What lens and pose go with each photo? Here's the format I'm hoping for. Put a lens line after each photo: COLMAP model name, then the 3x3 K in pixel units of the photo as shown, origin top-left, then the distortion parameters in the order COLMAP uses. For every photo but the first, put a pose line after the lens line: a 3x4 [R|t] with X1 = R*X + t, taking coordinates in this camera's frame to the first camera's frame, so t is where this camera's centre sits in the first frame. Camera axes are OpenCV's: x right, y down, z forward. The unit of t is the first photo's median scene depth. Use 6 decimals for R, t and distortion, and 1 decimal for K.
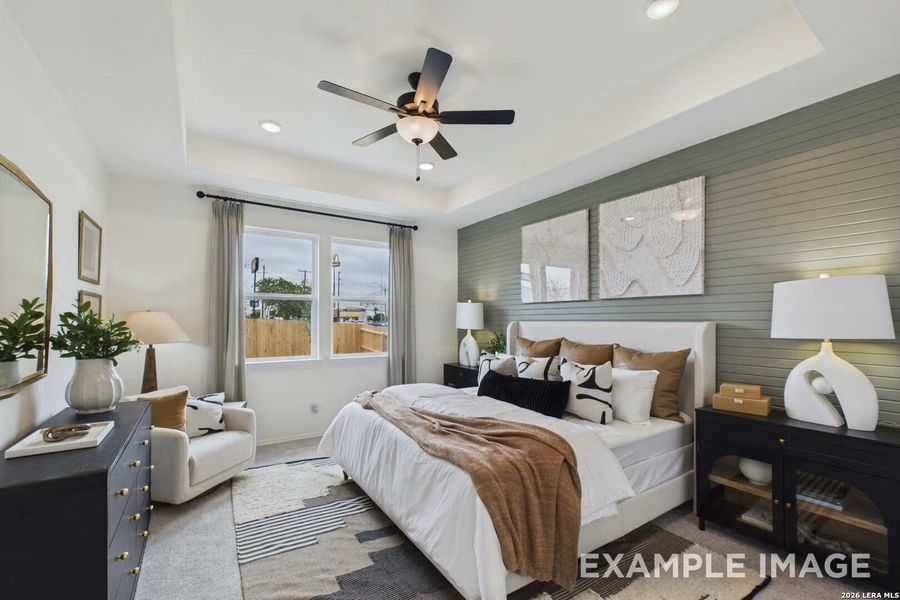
lens RADIAL K [[379.0, 0, 450.1], [0, 379.0, 318.3], [0, 0, 1]] dist [0.000487, -0.000023]
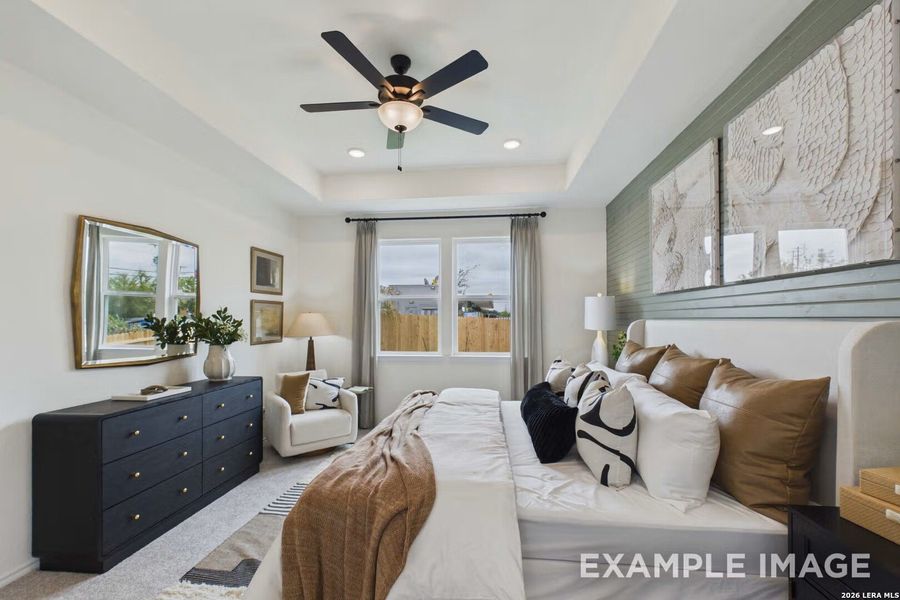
lens RADIAL K [[379.0, 0, 450.1], [0, 379.0, 318.3], [0, 0, 1]] dist [0.000487, -0.000023]
pose [[0.768676, -0.003781, -0.639627, 0.489919], [0.006011, 0.999981, 0.001312, 0.002645], [0.639610, -0.004853, 0.768684, 0.287670]]
